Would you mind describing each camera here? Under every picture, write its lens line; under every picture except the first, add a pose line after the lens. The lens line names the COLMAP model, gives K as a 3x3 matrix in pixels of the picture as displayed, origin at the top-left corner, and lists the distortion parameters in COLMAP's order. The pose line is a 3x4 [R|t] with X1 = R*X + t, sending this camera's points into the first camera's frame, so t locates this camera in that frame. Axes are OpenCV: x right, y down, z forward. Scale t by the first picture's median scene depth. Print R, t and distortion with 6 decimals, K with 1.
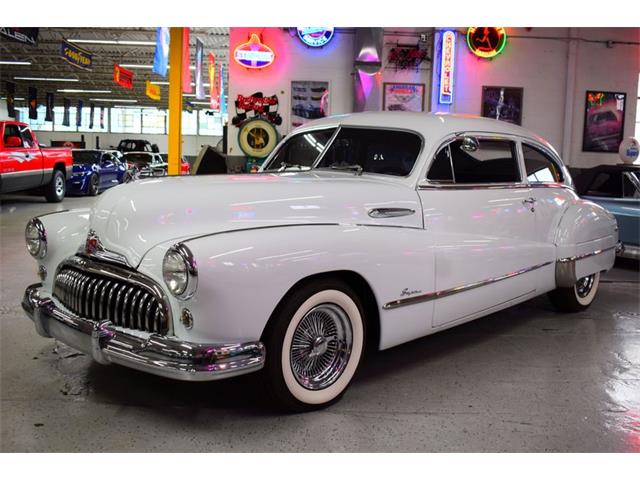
lens RADIAL K [[662.4, 0, 320.0], [0, 662.4, 240.0], [0, 0, 1]] dist [-0.073844, 0.001524]
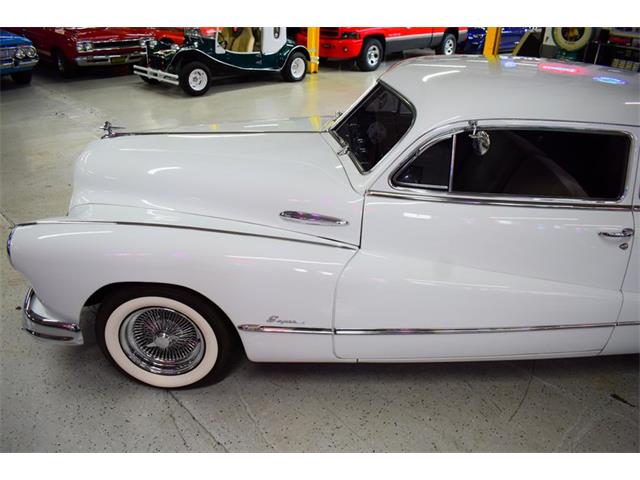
lens RADIAL K [[498.7, 0, 320.0], [0, 498.7, 240.0], [0, 0, 1]] dist [-0.092082, 0.009238]
pose [[0.703644, 0.326986, -0.630846, 0.186683], [-0.101852, 0.925070, 0.365885, -0.089133], [0.703215, -0.193200, 0.684224, 0.210440]]
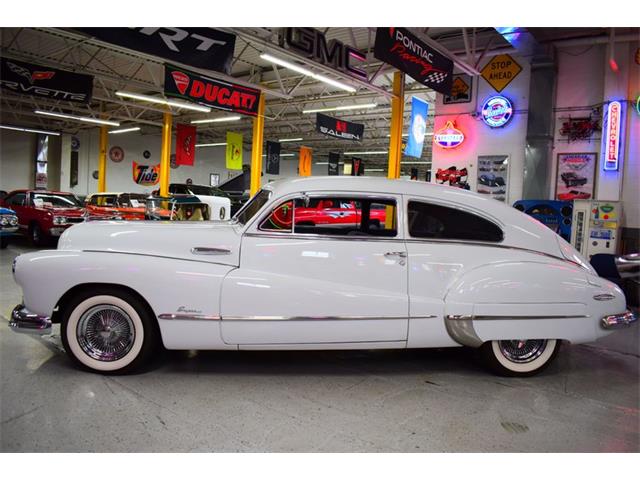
lens RADIAL K [[498.7, 0, 320.0], [0, 498.7, 240.0], [0, 0, 1]] dist [-0.092082, 0.009238]
pose [[0.762012, 0.048452, -0.645748, 0.336288], [-0.102390, 0.993668, -0.046267, -0.015021], [0.639417, 0.101374, 0.762148, 0.135919]]
